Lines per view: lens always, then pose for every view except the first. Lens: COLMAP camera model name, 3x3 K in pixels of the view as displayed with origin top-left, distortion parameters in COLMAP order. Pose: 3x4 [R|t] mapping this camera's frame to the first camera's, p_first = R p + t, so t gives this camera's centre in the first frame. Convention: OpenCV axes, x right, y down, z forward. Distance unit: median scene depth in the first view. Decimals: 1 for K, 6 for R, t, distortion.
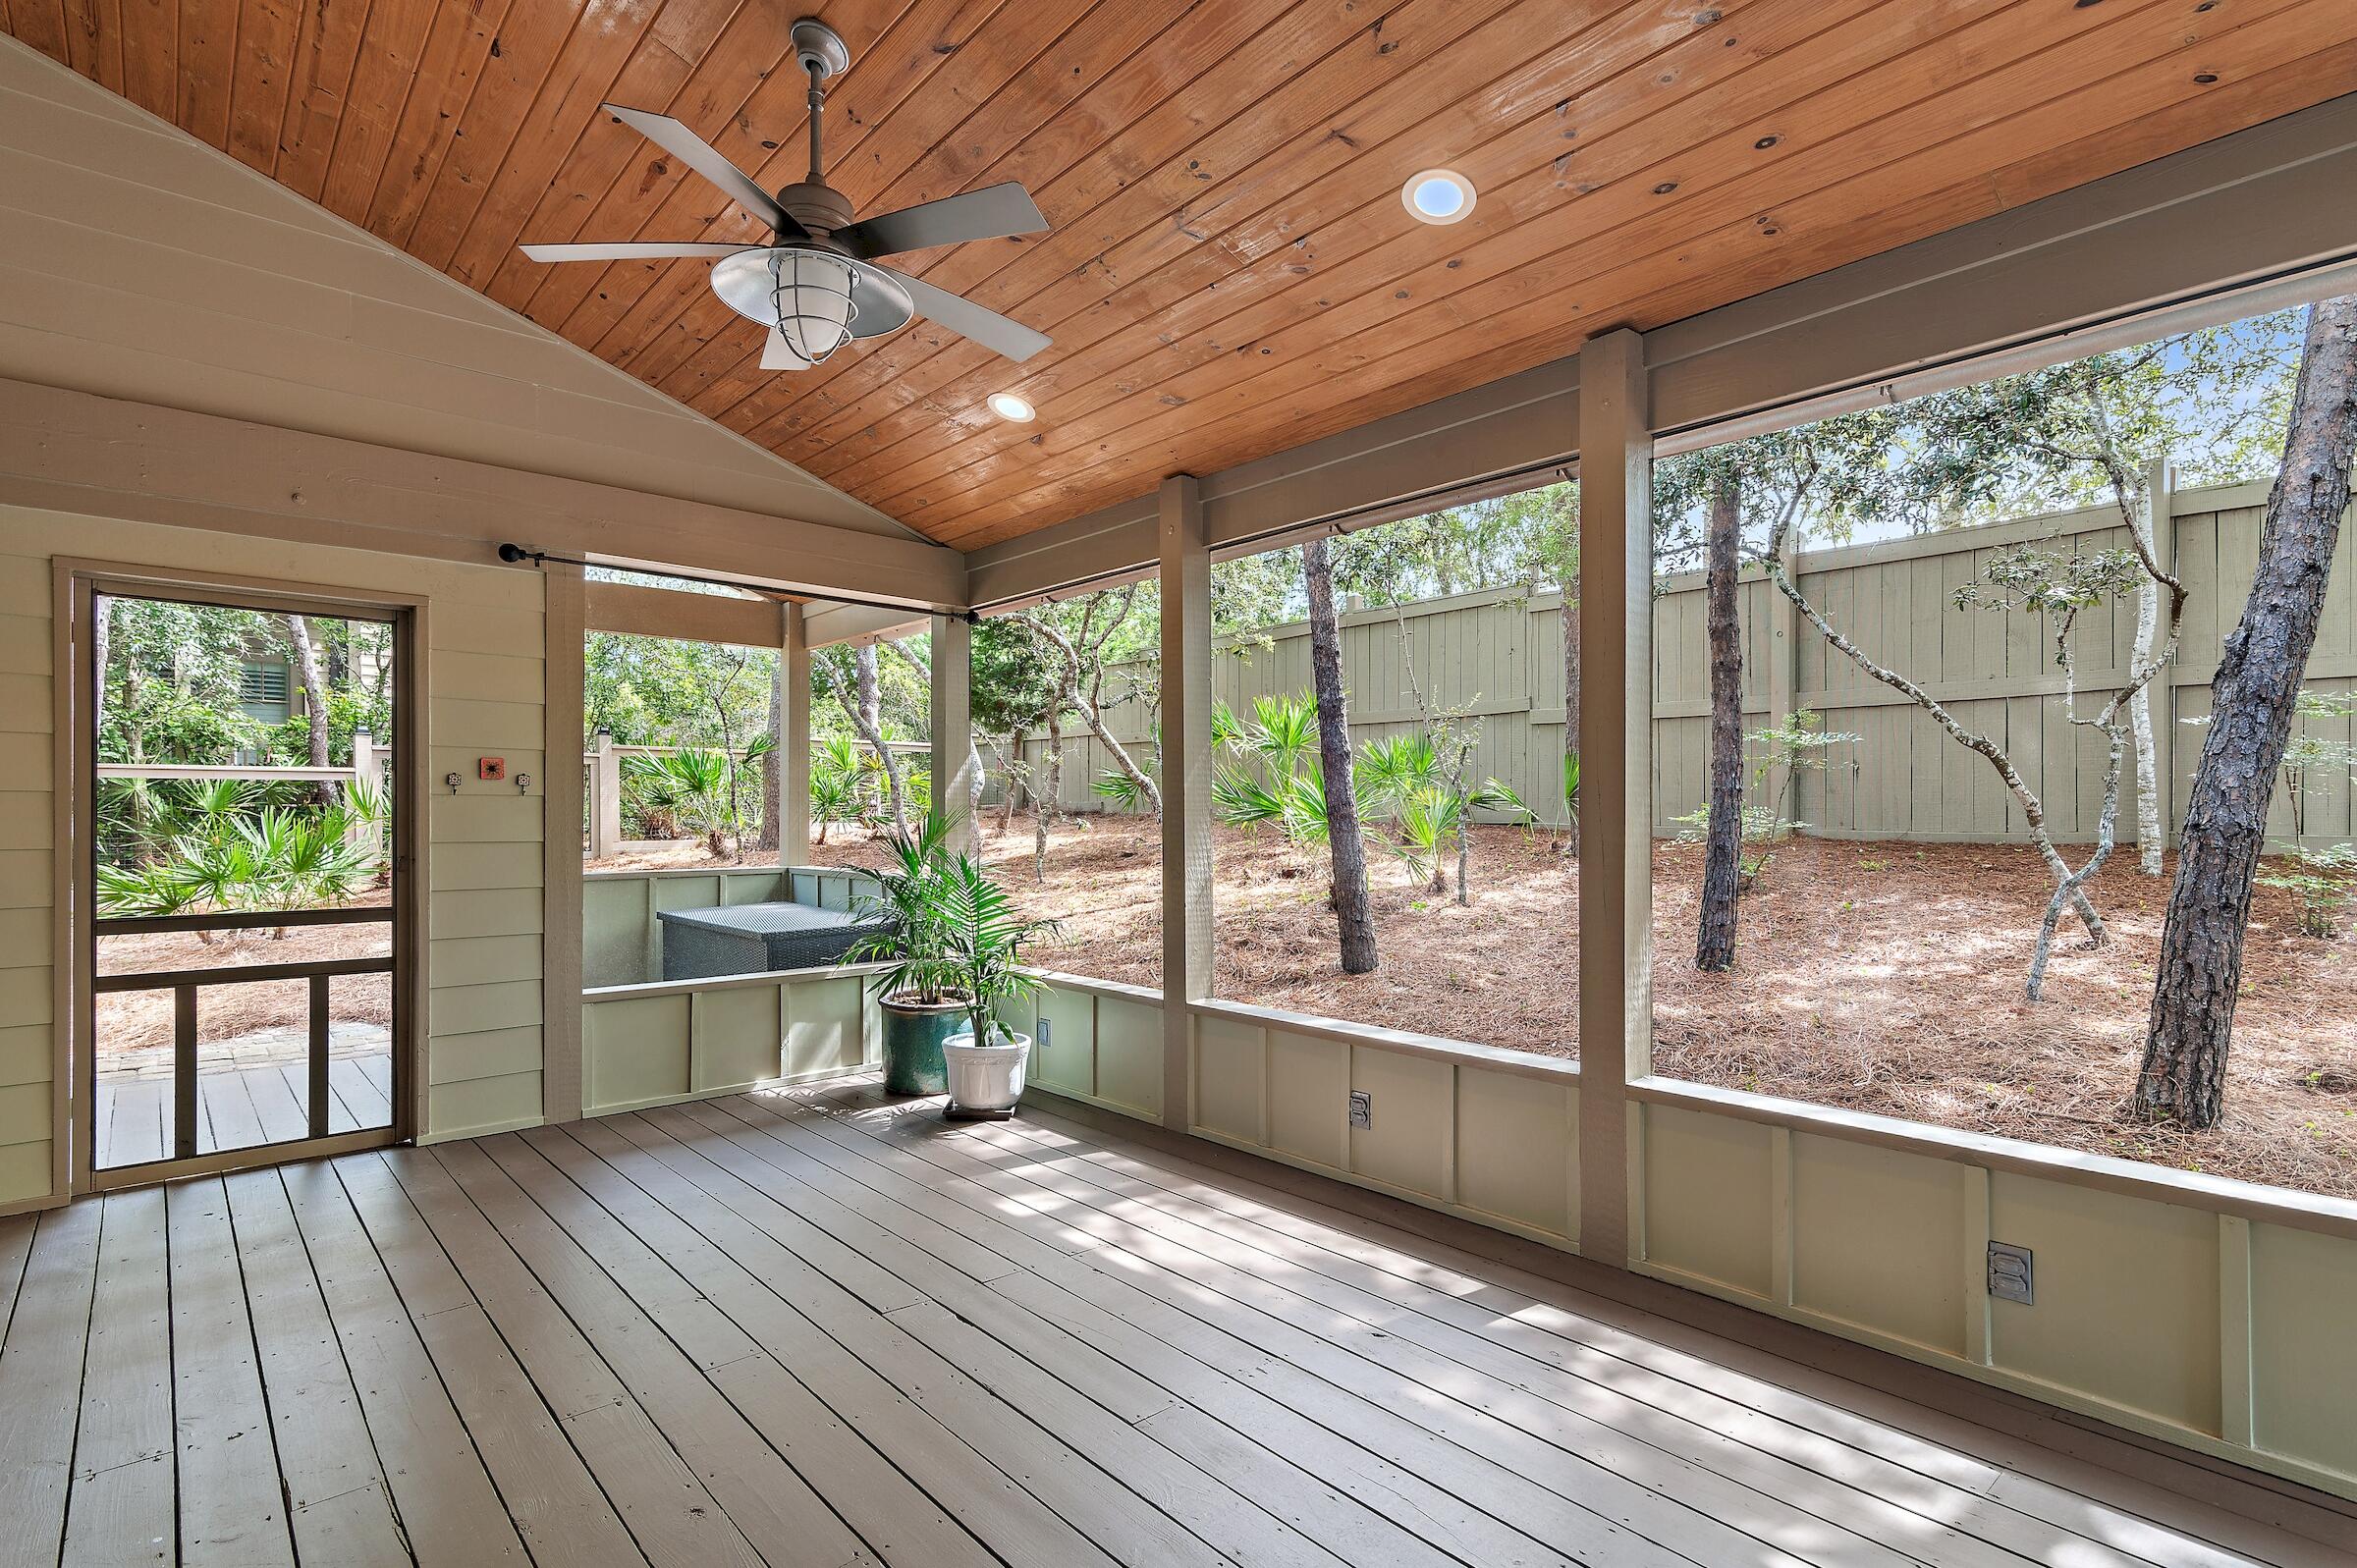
lens RADIAL K [[1151.4, 0, 1160.3], [0, 1151.4, 812.1], [0, 0, 1]] dist [0.003307, 0.000555]
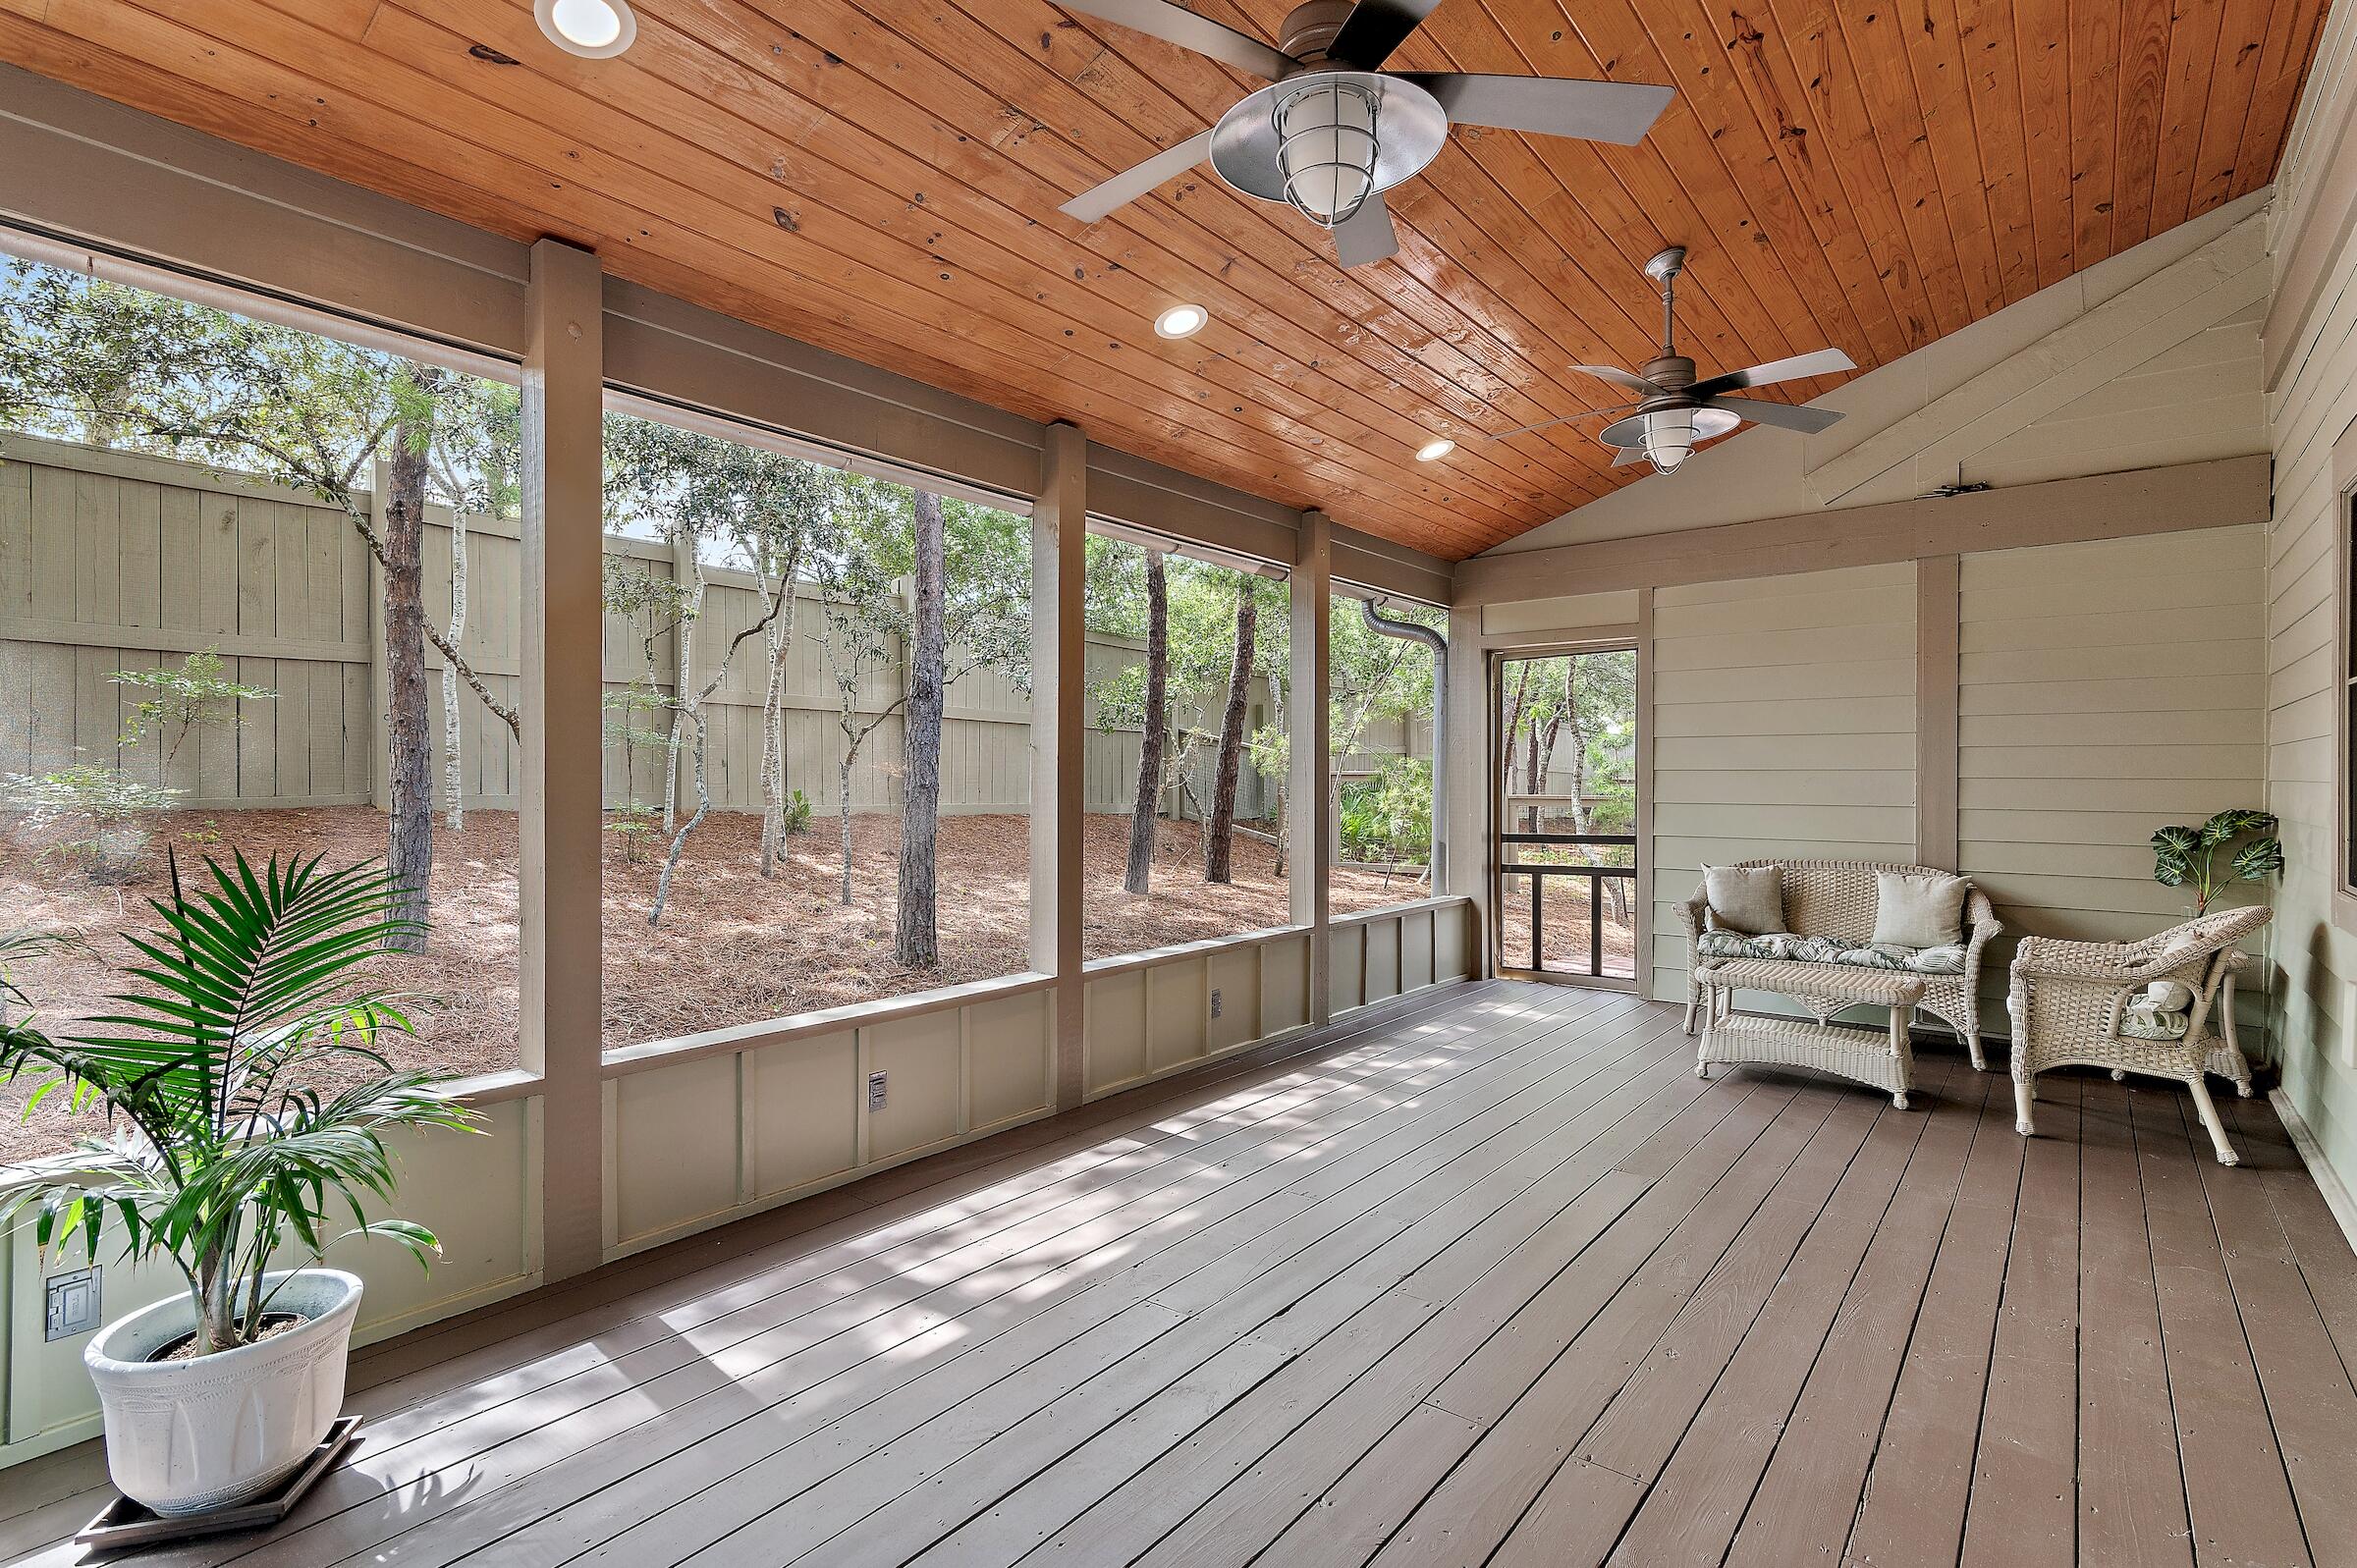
lens RADIAL K [[1183.9, 0, 1177.2], [0, 1183.9, 747.4], [0, 0, 1]] dist [0.005606, 0.000621]
pose [[-0.205481, 0.028079, 0.978258, -0.931444], [0.000320, 0.999590, -0.028625, 0.007683], [-0.978661, -0.005569, -0.205406, 1.079885]]
